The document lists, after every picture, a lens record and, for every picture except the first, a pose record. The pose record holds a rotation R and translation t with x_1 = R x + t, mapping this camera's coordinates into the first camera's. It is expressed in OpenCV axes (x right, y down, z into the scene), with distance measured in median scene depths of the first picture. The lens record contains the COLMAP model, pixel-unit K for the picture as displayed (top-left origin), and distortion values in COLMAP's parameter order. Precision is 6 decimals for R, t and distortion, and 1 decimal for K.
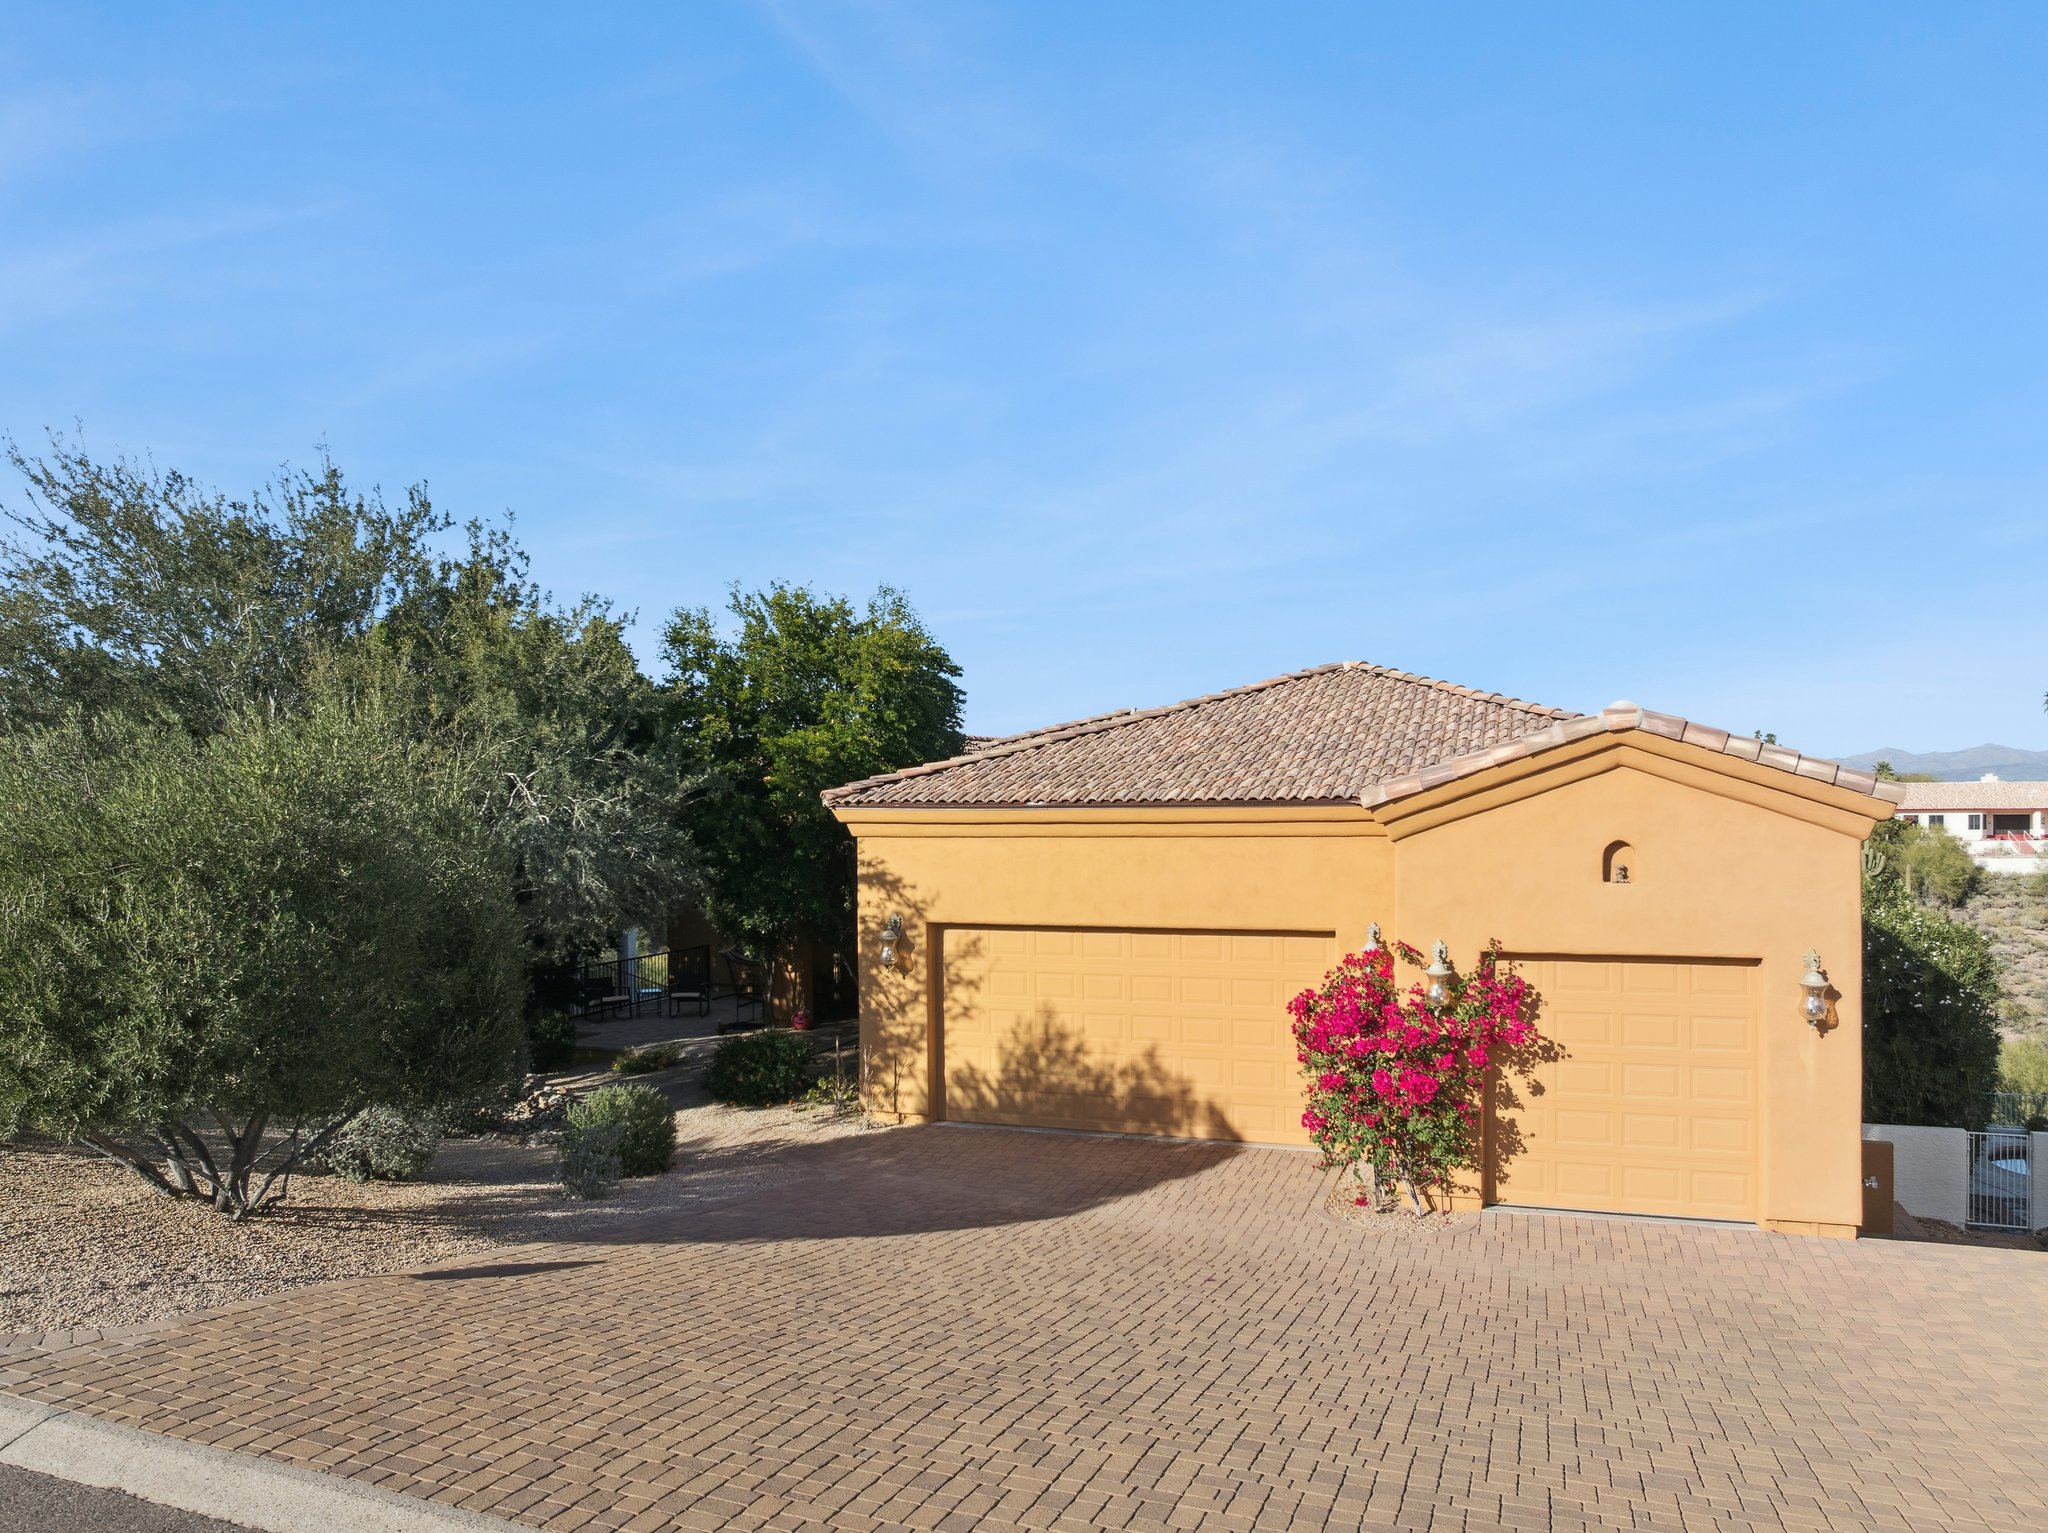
lens RADIAL K [[1480.8, 0, 1016.1], [0, 1480.8, 812.5], [0, 0, 1]] dist [-0.028519, -0.000640]
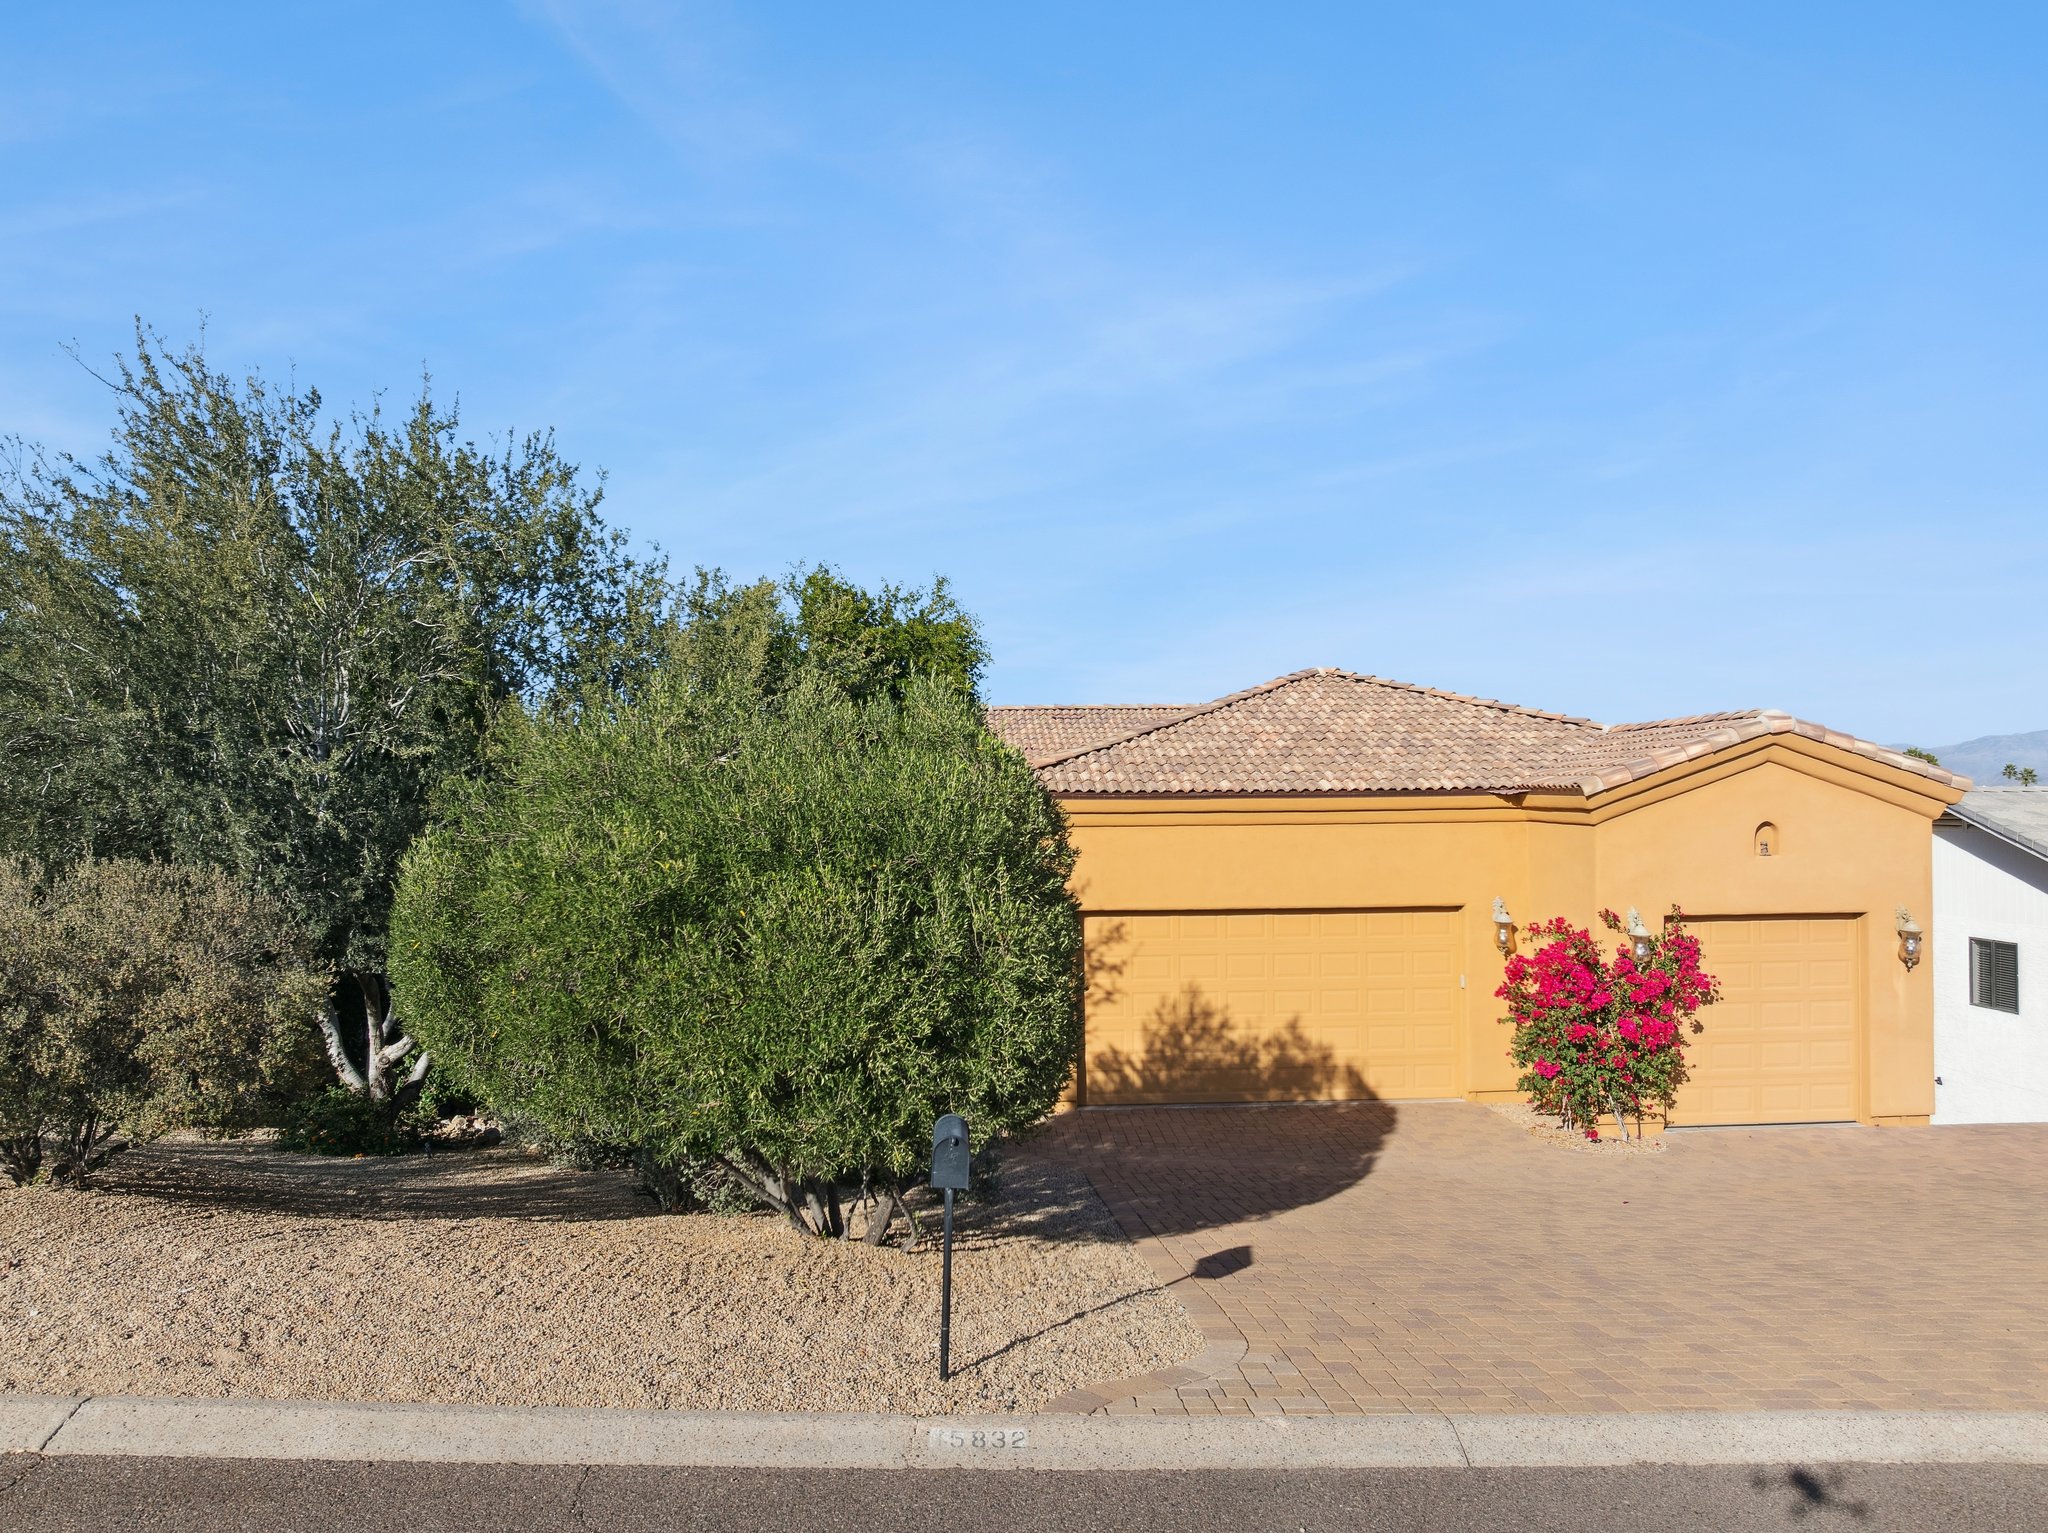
lens RADIAL K [[1480.8, 0, 1022.1], [0, 1480.8, 763.6], [0, 0, 1]] dist [-0.028519, -0.000640]
pose [[0.922503, 0.008323, 0.385900, -0.503274], [0.003306, 0.999560, -0.029460, 0.003418], [-0.385976, 0.028453, 0.922070, 0.074795]]
